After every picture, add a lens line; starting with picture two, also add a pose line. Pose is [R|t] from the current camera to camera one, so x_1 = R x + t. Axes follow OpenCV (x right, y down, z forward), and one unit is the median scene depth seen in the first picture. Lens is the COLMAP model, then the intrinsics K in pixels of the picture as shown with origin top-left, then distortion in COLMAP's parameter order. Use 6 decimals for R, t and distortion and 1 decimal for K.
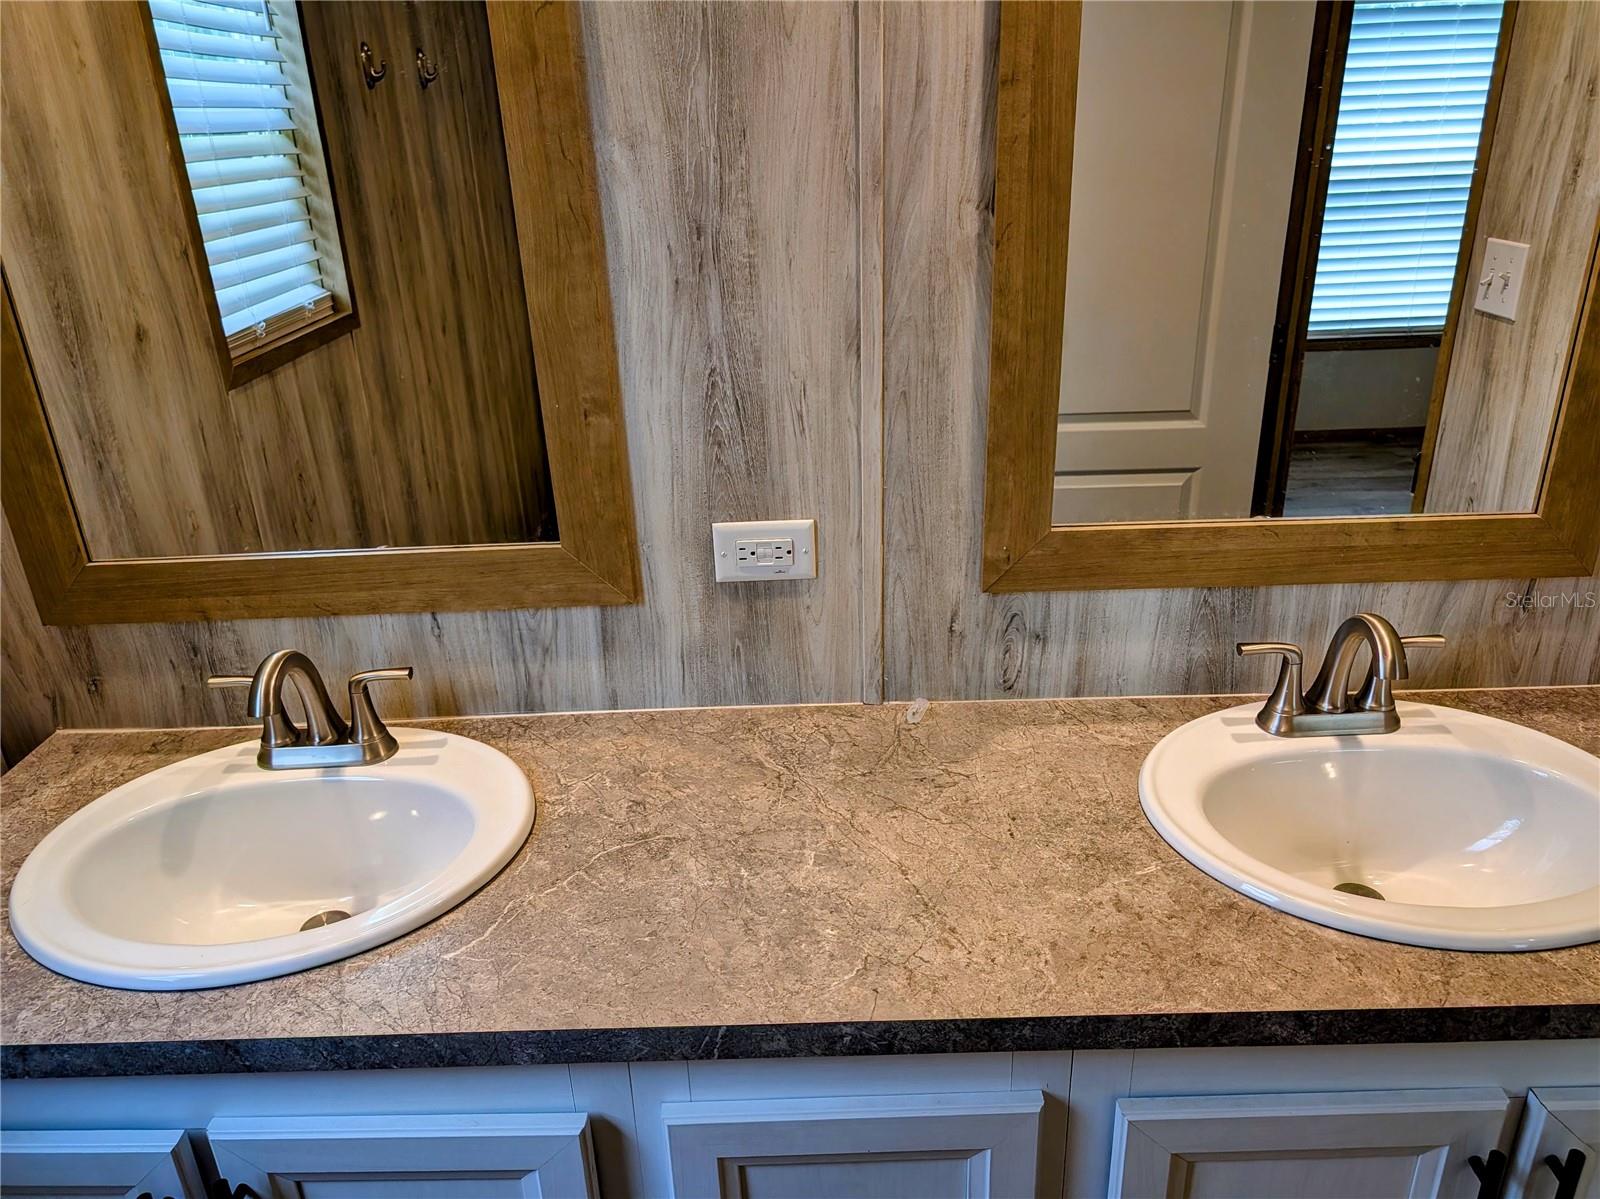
lens RADIAL K [[1147.9, 0, 799.4], [0, 1147.9, 601.6], [0, 0, 1]] dist [0.022073, -0.022819]
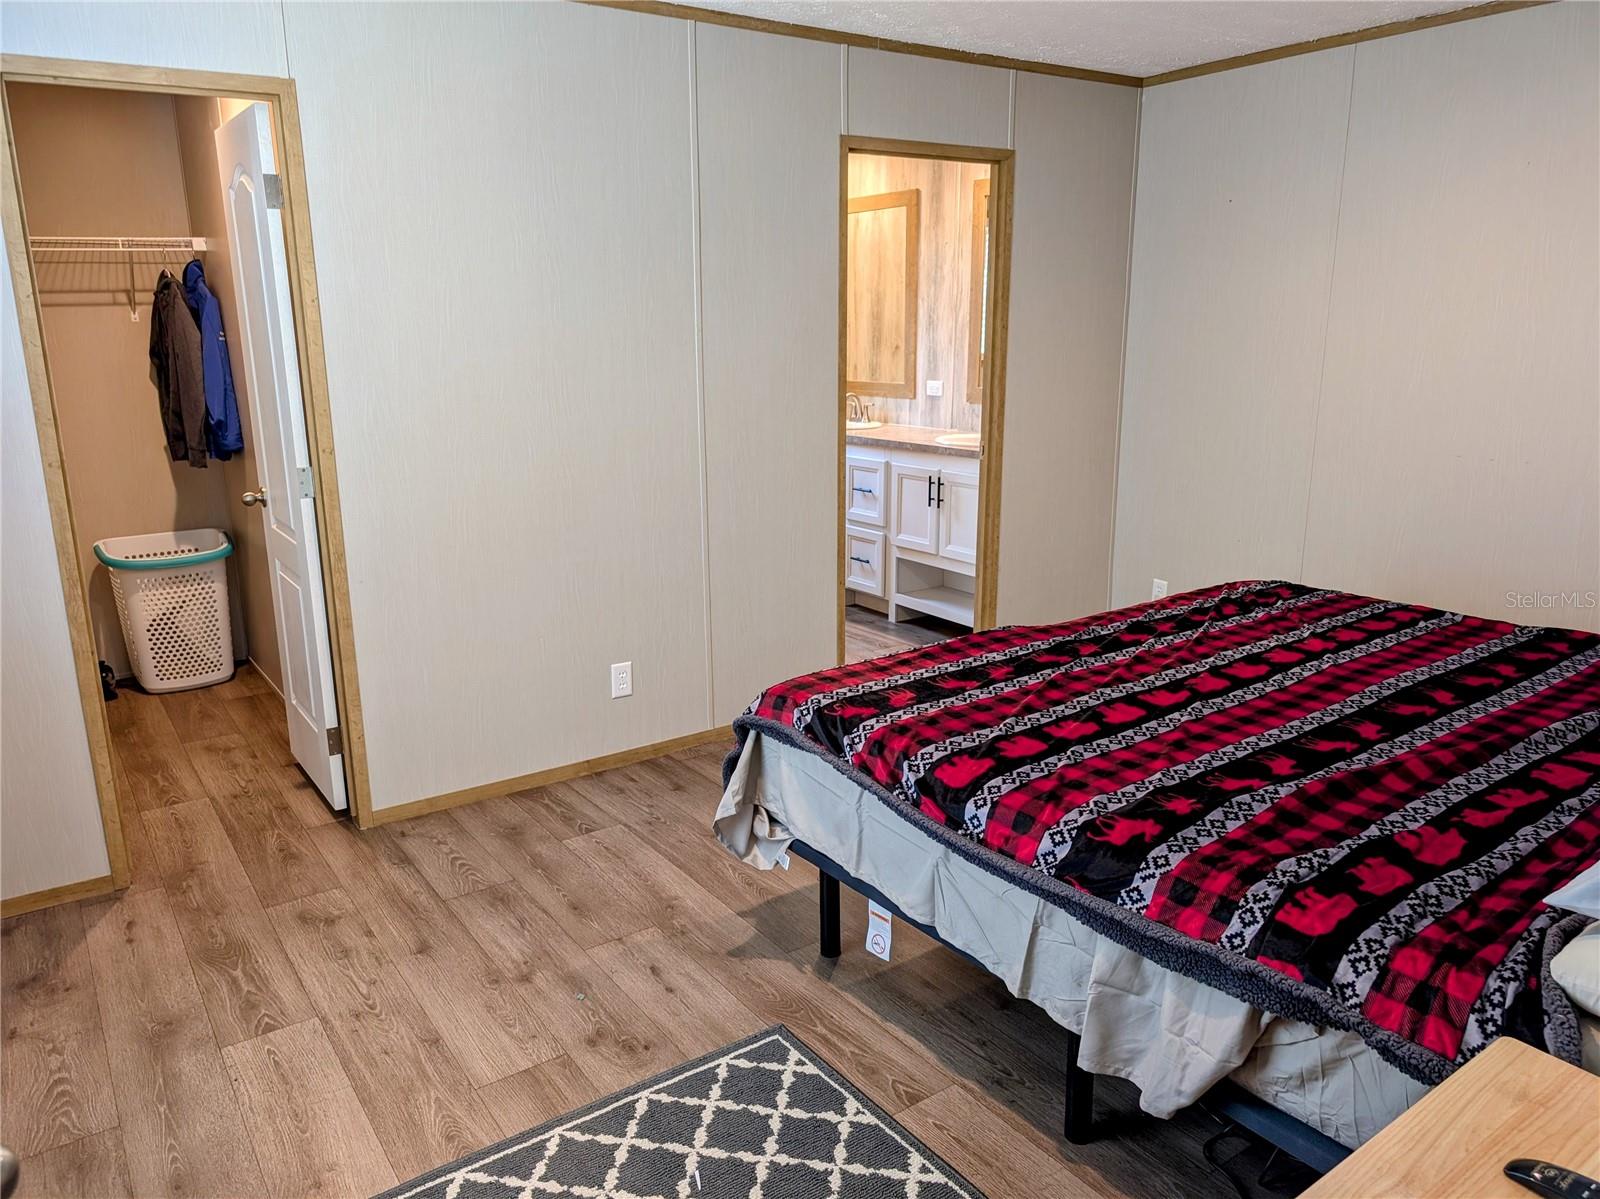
lens RADIAL K [[1147.9, 0, 799.0], [0, 1147.9, 601.7], [0, 0, 1]] dist [0.022073, -0.022819]
pose [[0.570738, 0.226309, -0.789330, 3.428807], [-0.336506, 0.941306, 0.026566, 0.805696], [0.749014, 0.250453, 0.613394, -1.951491]]
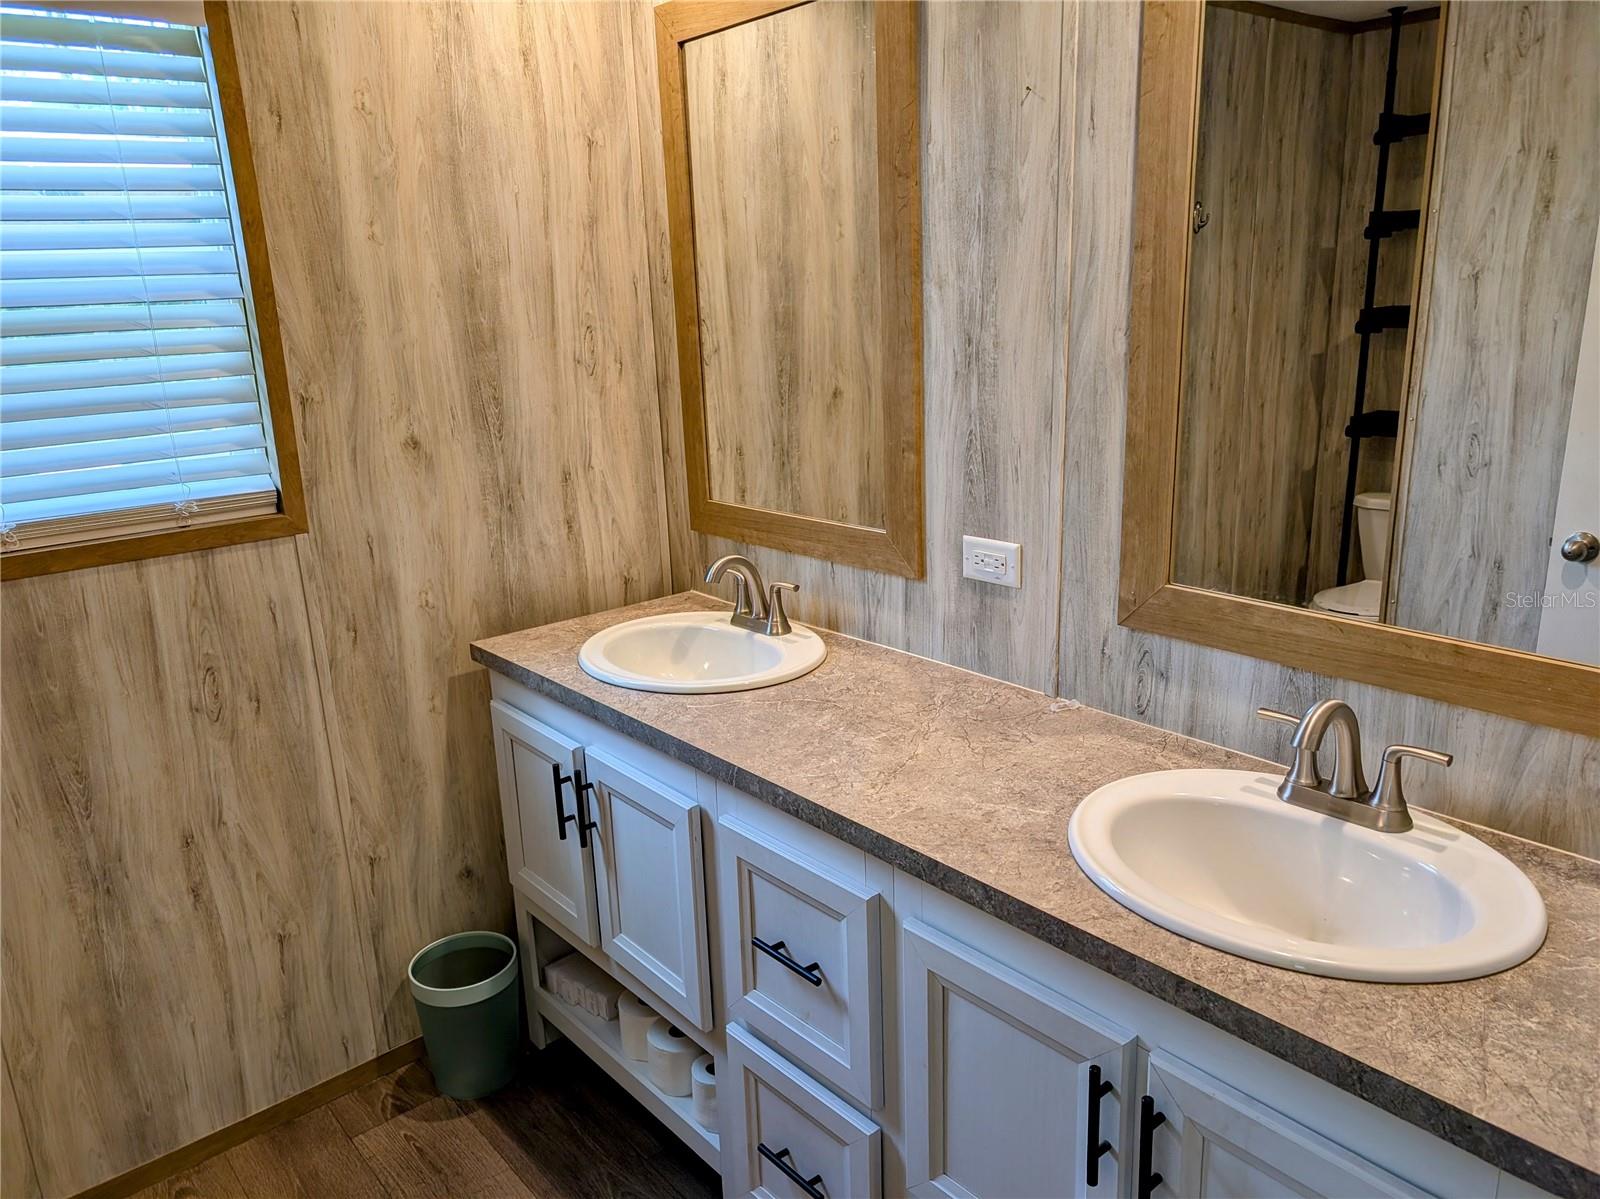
lens RADIAL K [[1147.9, 0, 797.5], [0, 1147.9, 602.1], [0, 0, 1]] dist [0.022073, -0.022819]
pose [[0.652243, 0.213562, -0.727304, 0.877565], [-0.284794, 0.958237, 0.025970, 0.036853], [0.702475, 0.190193, 0.685824, -0.142967]]
